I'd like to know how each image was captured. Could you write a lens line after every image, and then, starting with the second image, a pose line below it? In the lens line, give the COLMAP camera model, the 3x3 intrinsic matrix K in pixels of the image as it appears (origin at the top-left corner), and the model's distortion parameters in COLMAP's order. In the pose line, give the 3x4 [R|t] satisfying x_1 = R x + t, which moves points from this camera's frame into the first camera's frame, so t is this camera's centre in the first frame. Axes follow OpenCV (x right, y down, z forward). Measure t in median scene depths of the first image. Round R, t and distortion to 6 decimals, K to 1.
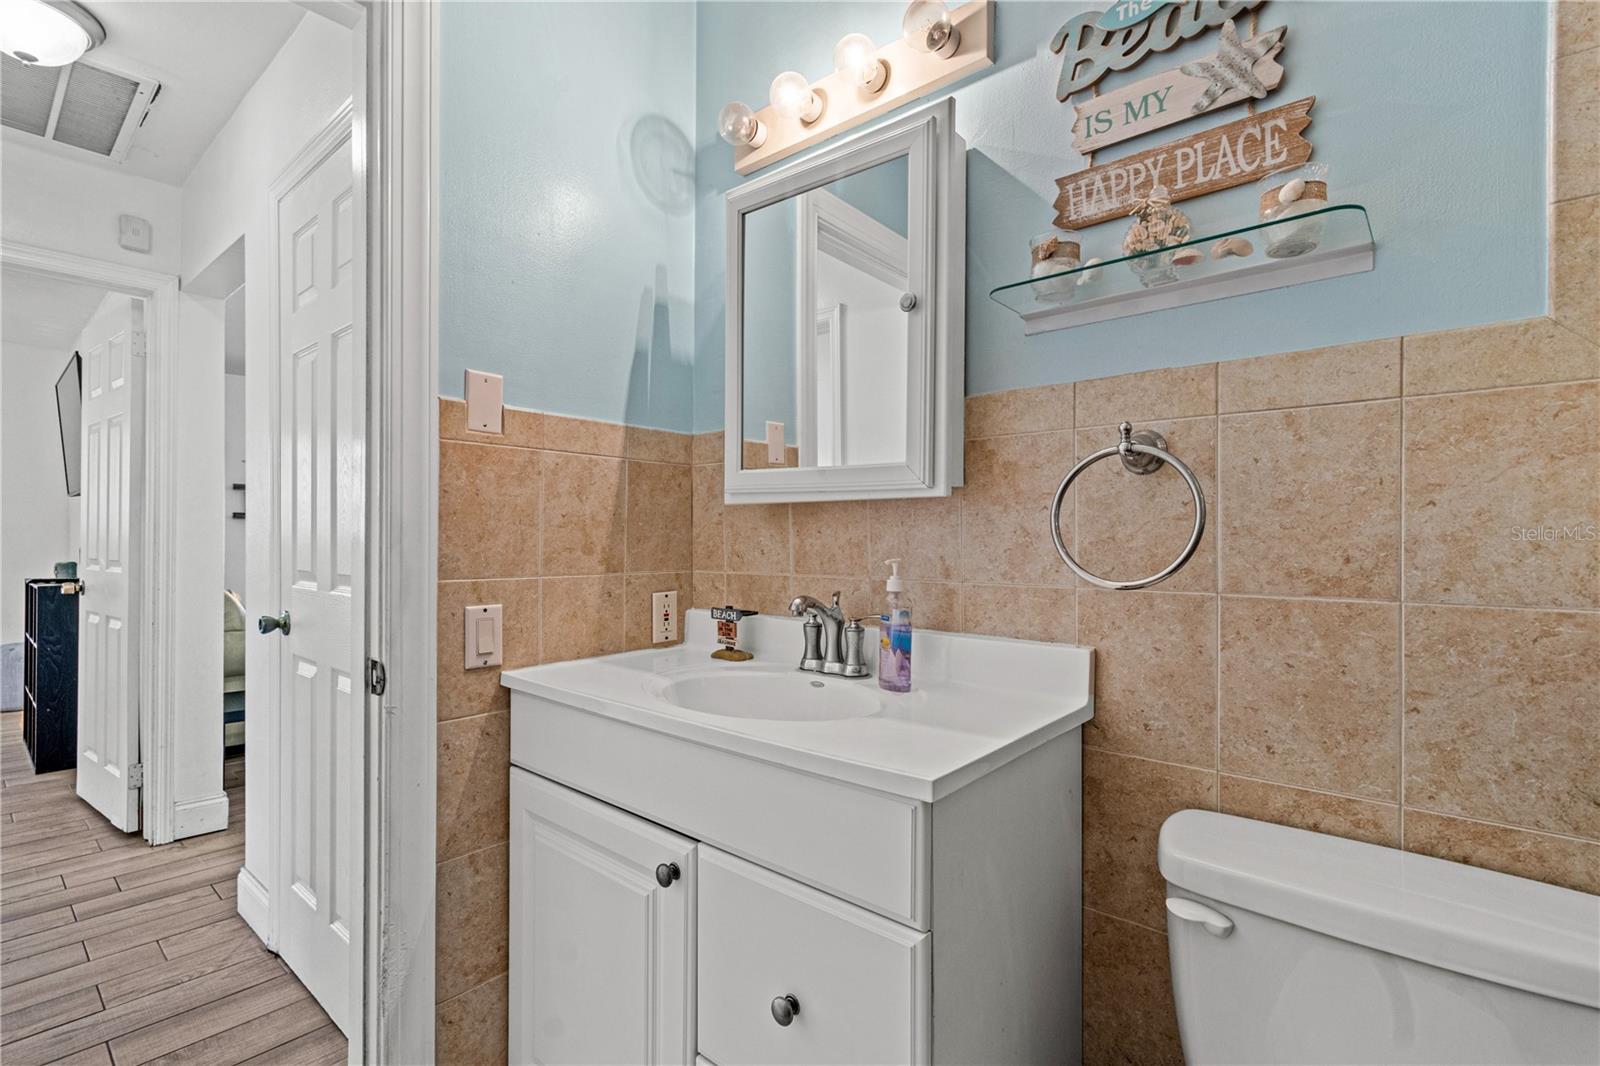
lens RADIAL K [[746.9, 0, 800.0], [0, 746.9, 533.0], [0, 0, 1]] dist [0.000981, 0.000119]
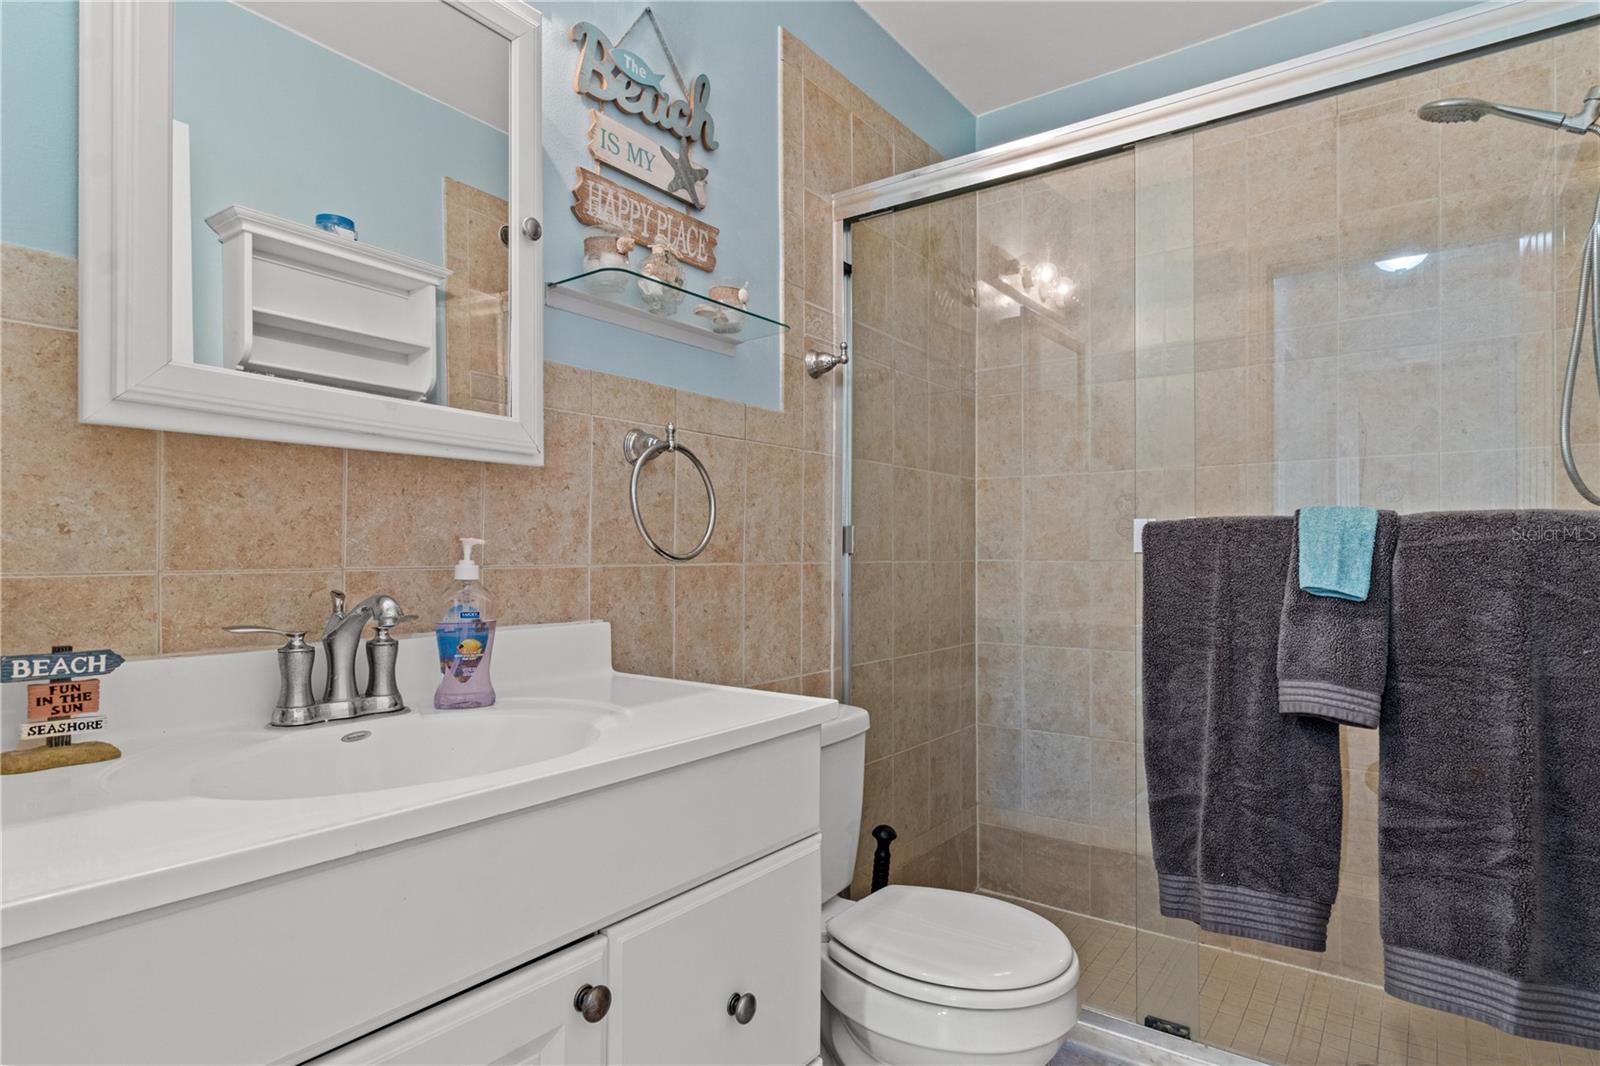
lens RADIAL K [[859.2, 0, 802.2], [0, 859.2, 554.4], [0, 0, 1]] dist [0.000349, 0.000197]
pose [[-0.088897, -0.000145, 0.996041, -0.877958], [-0.001490, 0.999999, 0.000013, 0.057453], [-0.996040, -0.001483, -0.088897, 0.823994]]
